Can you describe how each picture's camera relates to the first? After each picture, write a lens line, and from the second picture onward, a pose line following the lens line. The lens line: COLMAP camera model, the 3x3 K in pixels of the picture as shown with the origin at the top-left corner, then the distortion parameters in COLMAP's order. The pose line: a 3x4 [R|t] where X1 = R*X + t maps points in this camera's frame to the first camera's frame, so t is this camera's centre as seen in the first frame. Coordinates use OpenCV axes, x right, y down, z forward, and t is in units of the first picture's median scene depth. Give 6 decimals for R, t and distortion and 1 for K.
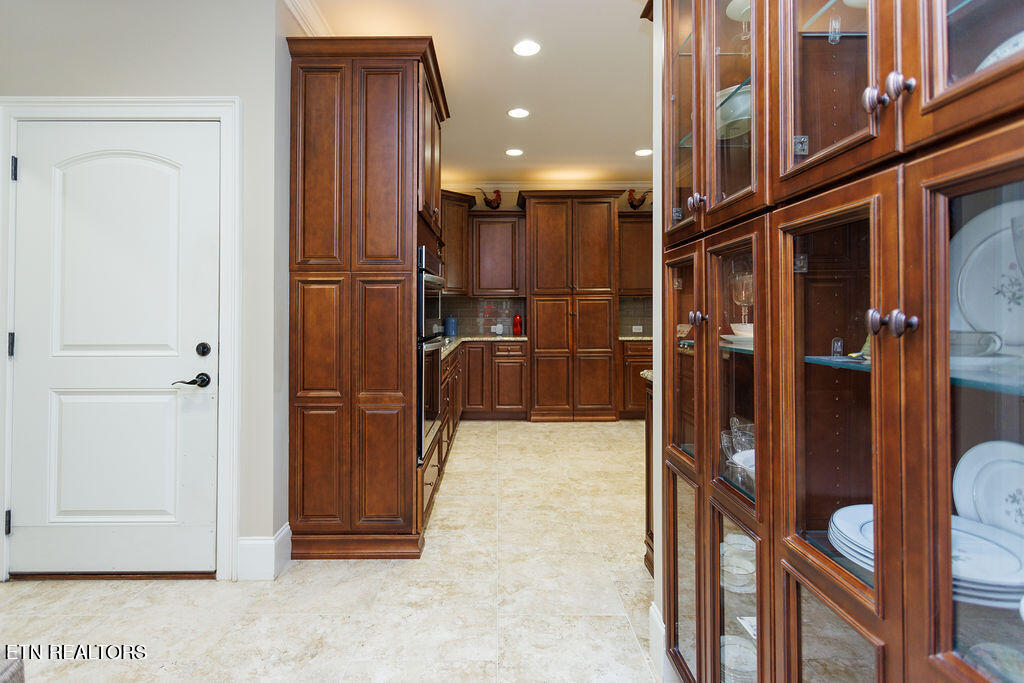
lens RADIAL K [[486.4, 0, 496.1], [0, 486.4, 307.1], [0, 0, 1]] dist [-0.000014, 0.000732]
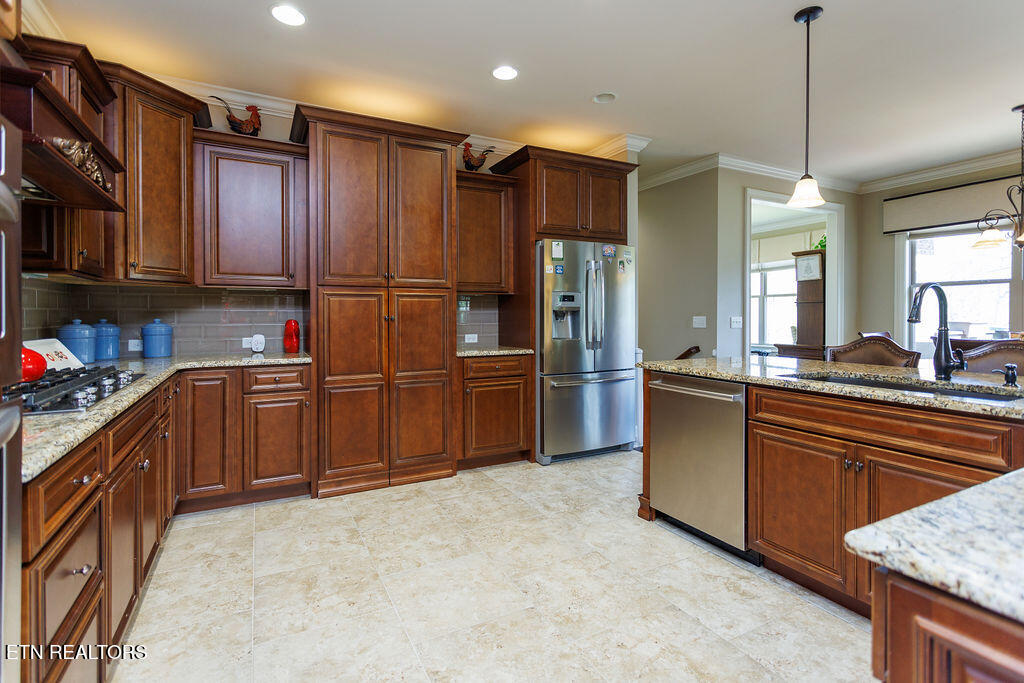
lens RADIAL K [[486.4, 0, 512.9], [0, 486.4, 321.8], [0, 0, 1]] dist [-0.000014, 0.000732]
pose [[0.882579, -0.001817, 0.470161, 0.002301], [-0.007961, 0.999791, 0.018808, 0.006084], [-0.470097, -0.020342, 0.882380, 0.363605]]
